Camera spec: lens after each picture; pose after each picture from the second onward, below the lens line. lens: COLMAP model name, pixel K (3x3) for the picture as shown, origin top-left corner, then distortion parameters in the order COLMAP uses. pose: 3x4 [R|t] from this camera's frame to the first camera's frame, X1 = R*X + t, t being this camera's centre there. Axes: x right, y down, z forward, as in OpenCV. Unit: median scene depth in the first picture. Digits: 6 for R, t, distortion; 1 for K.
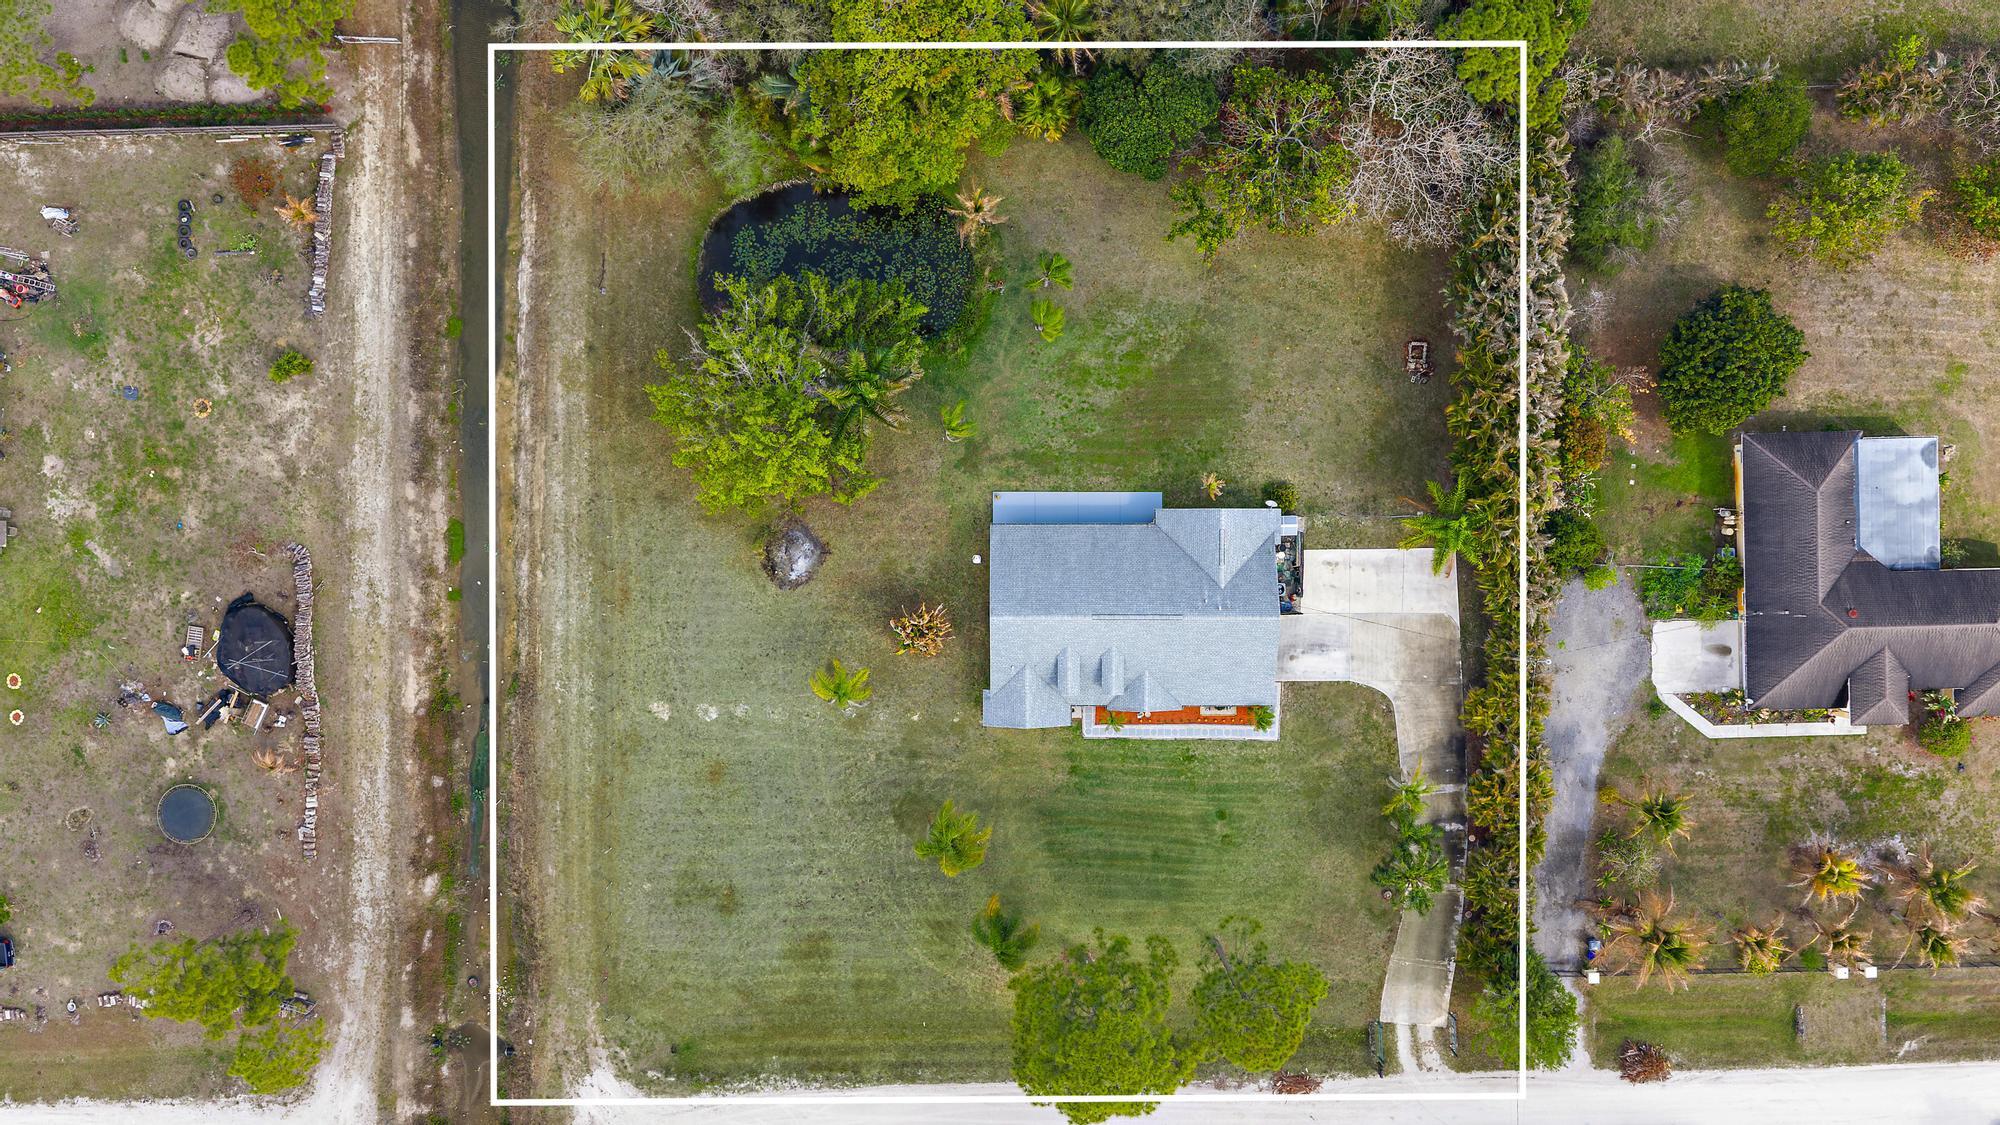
lens RADIAL K [[1658.7, 0, 1000.0], [0, 1658.7, 562.5], [0, 0, 1]] dist [0.009733, -0.001951]
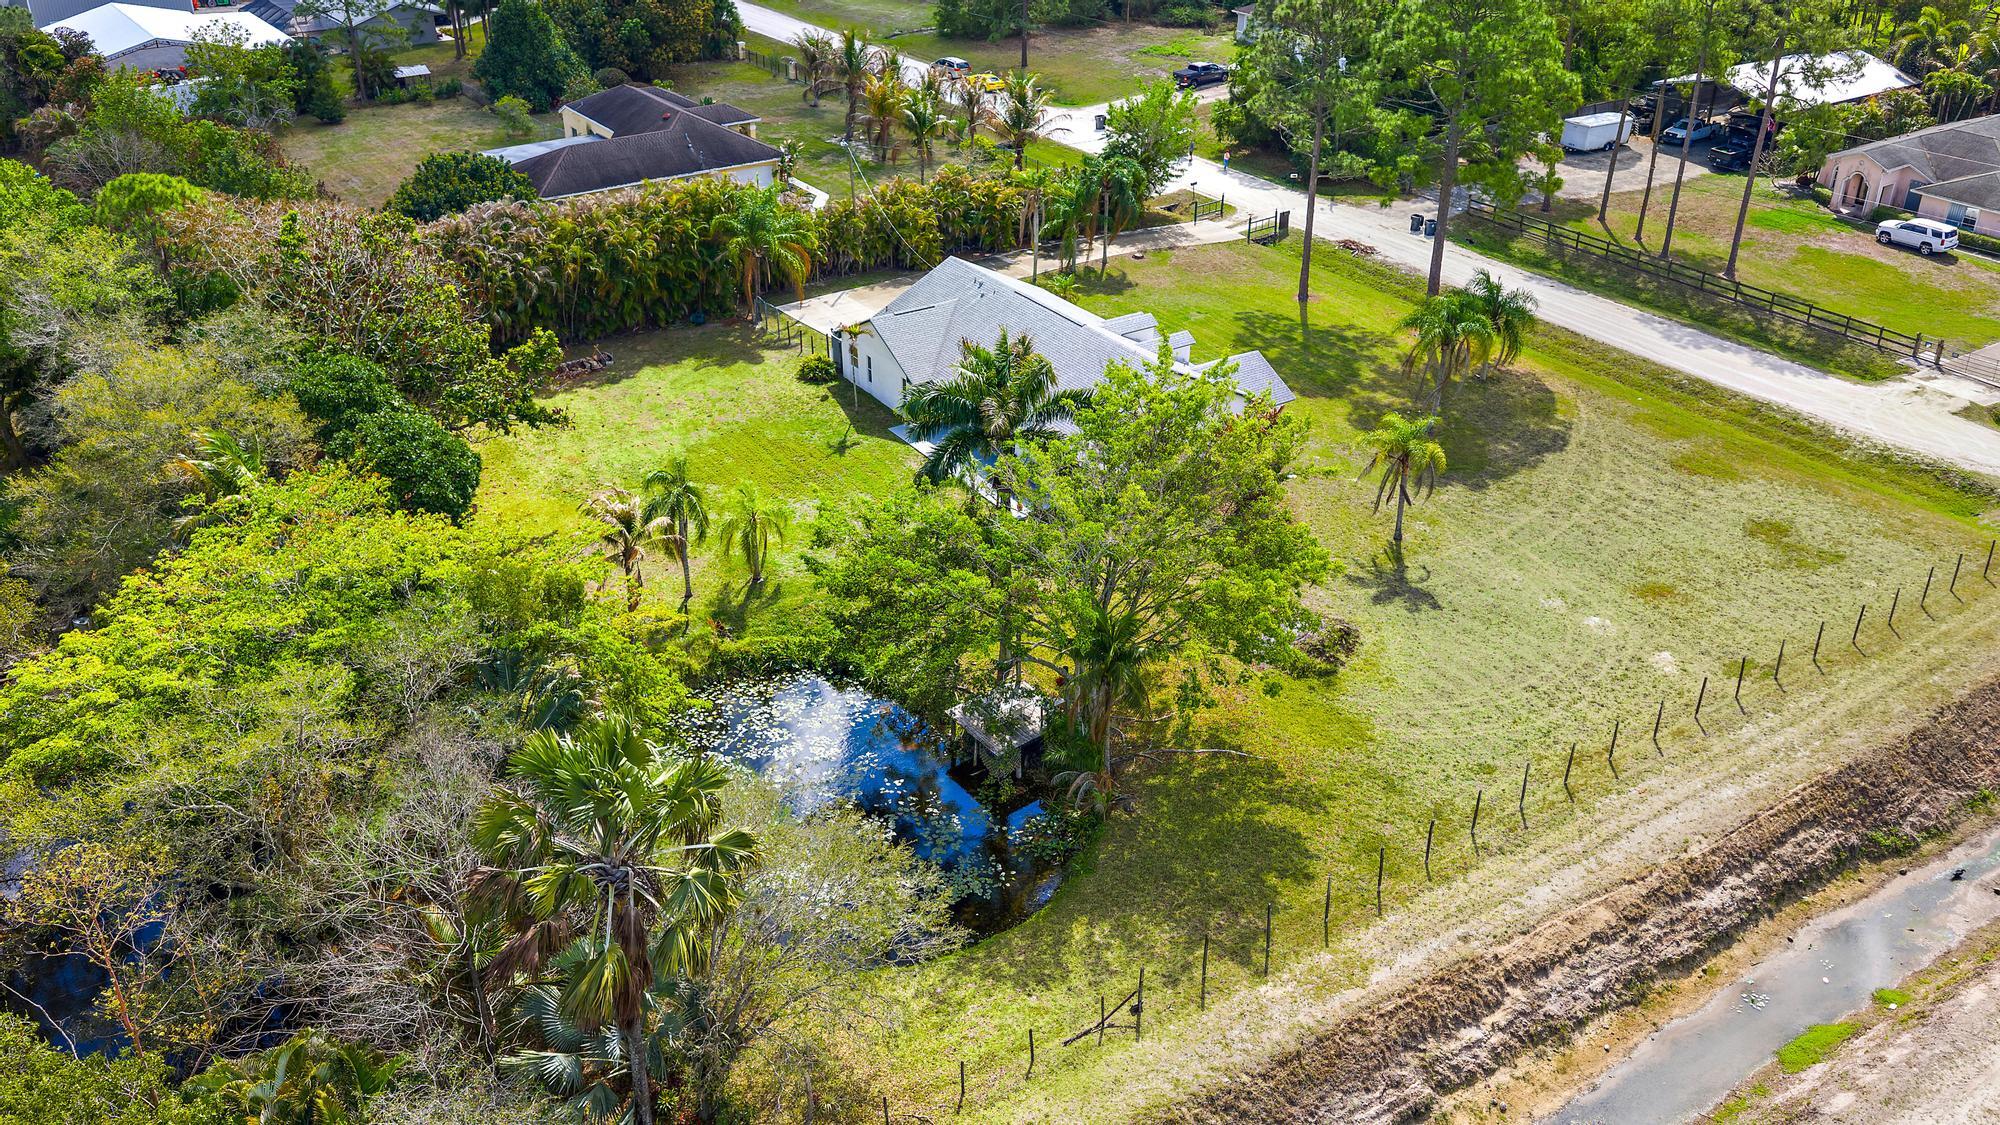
lens RADIAL K [[1658.7, 0, 1000.0], [0, 1658.7, 562.5], [0, 0, 1]] dist [0.009733, -0.001951]
pose [[-0.549857, -0.406984, 0.729397, -0.478983], [0.835064, -0.286727, 0.469528, -0.355497], [0.018048, 0.867266, 0.497517, 0.686313]]
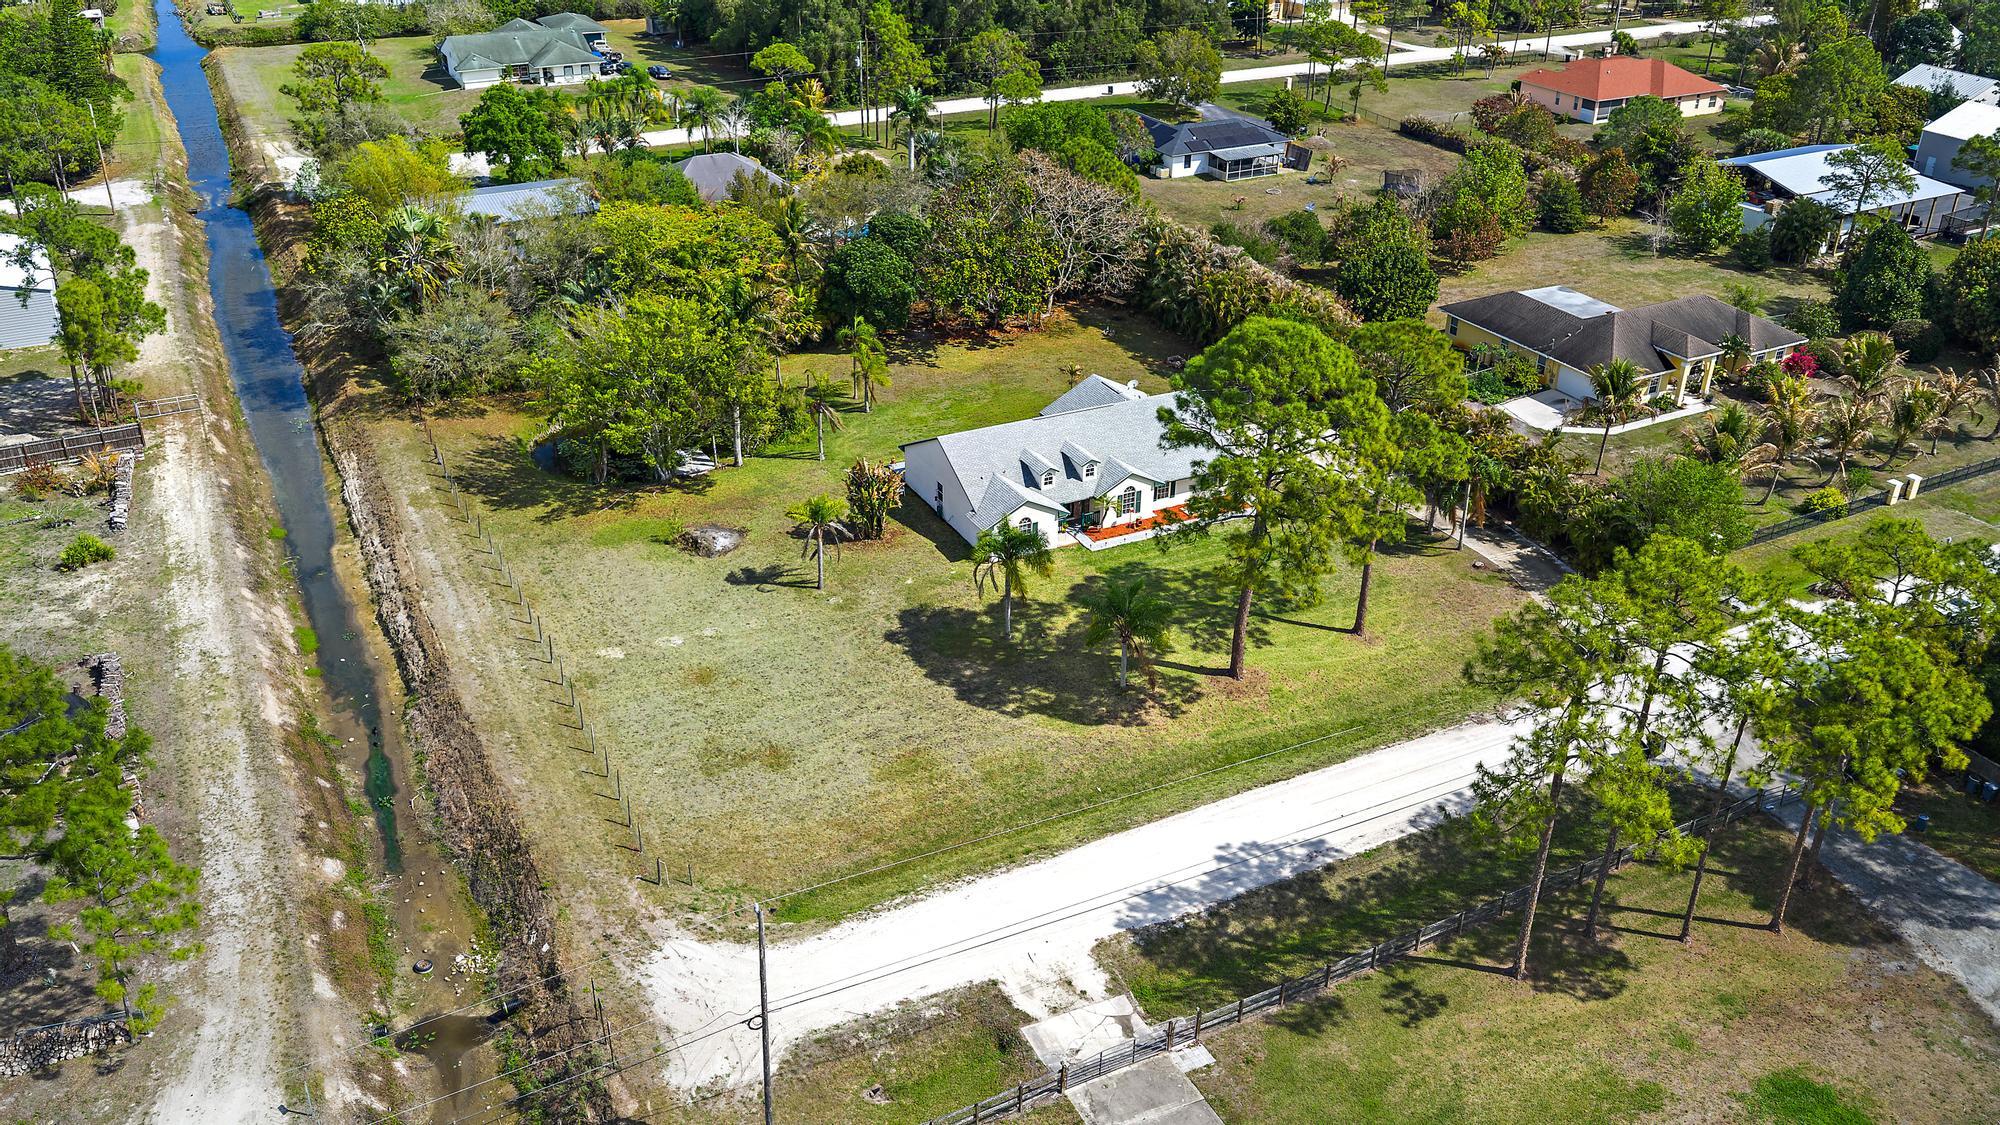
lens RADIAL K [[1658.7, 0, 1000.0], [0, 1658.7, 562.5], [0, 0, 1]] dist [0.009733, -0.001951]
pose [[0.891294, -0.200110, 0.406880, -0.353210], [0.453404, 0.402140, -0.795430, 0.786400], [-0.004449, 0.893443, 0.449155, 0.605436]]
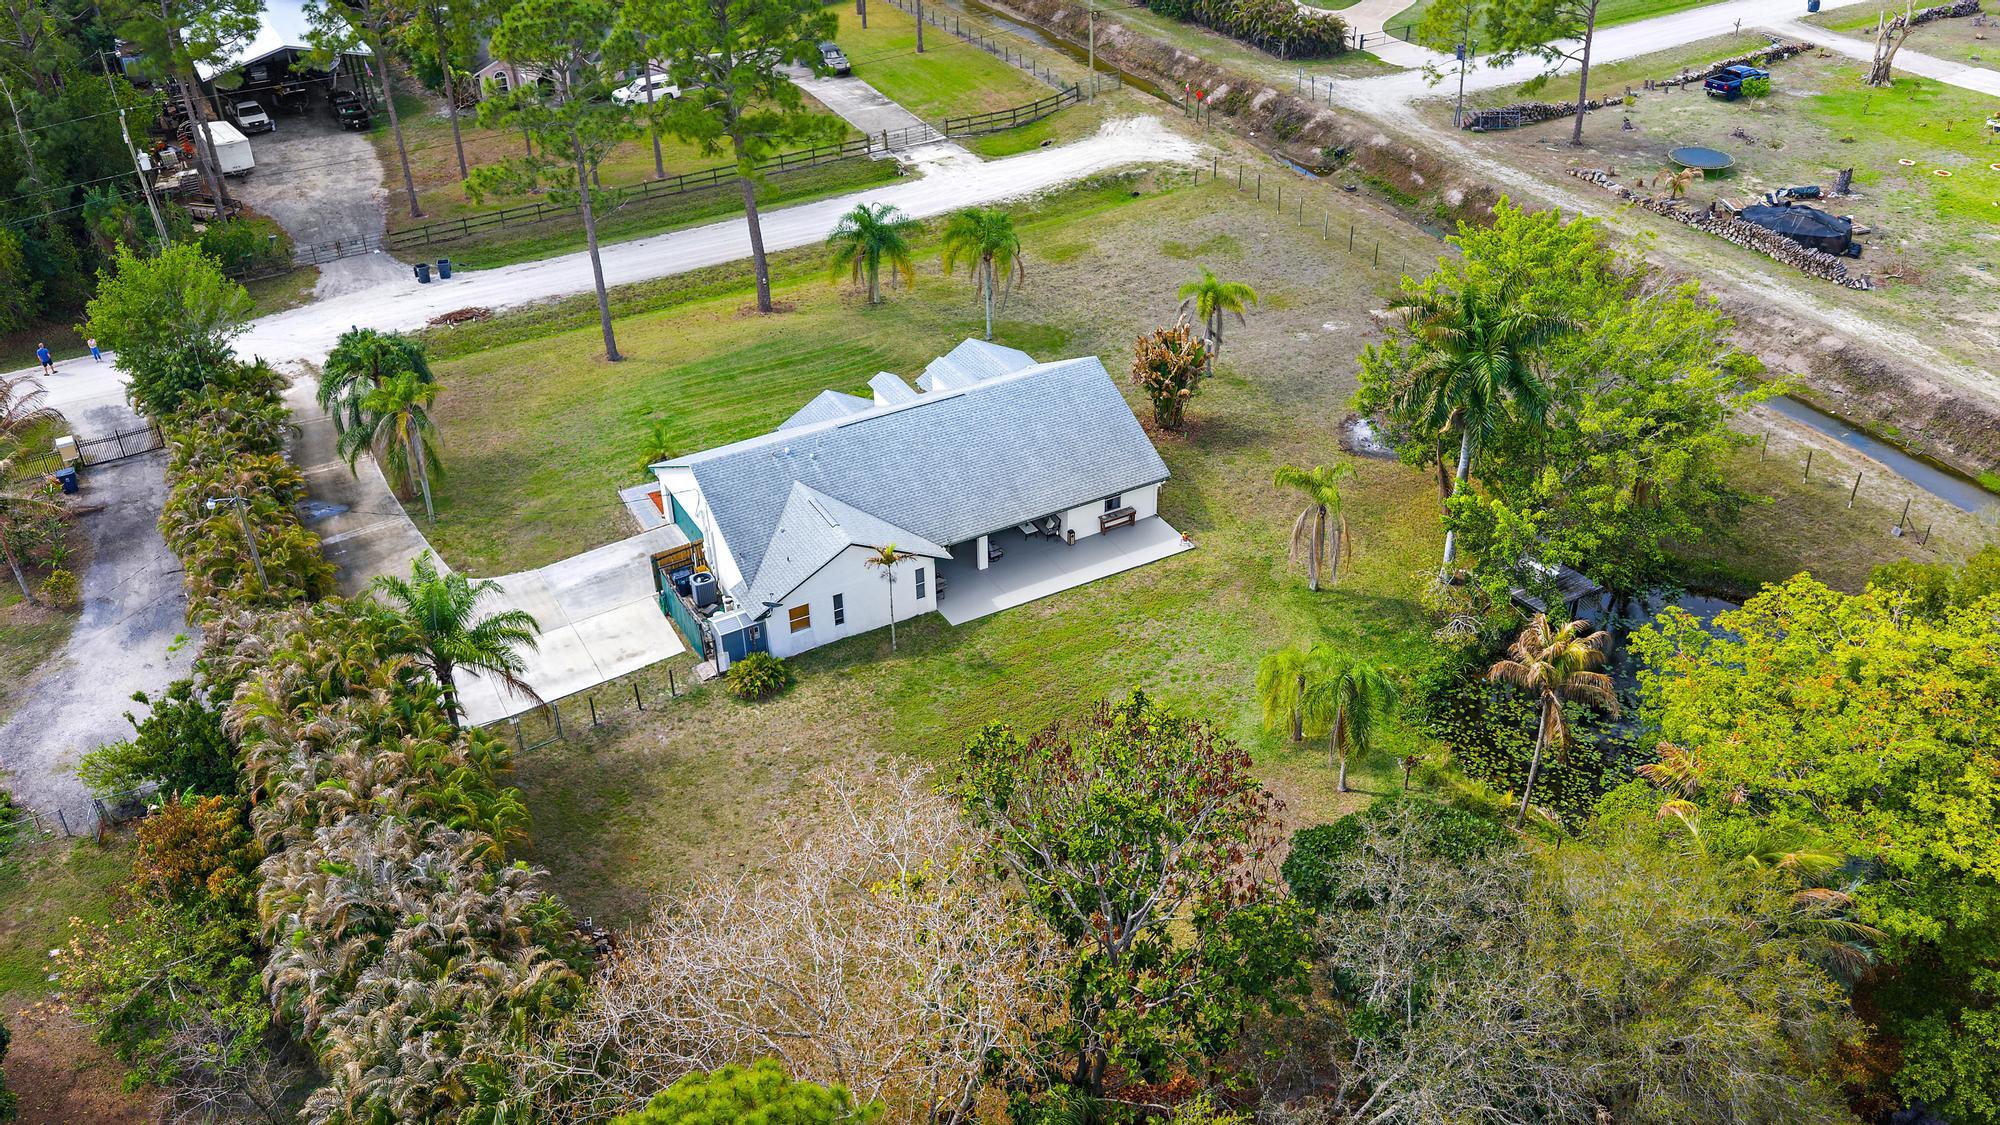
lens RADIAL K [[1658.7, 0, 1000.0], [0, 1658.7, 562.5], [0, 0, 1]] dist [0.009733, -0.001951]
pose [[-0.874082, 0.276970, -0.399085, 0.305359], [-0.485752, -0.489755, 0.724006, -0.454598], [0.005074, 0.826697, 0.562624, 0.651708]]
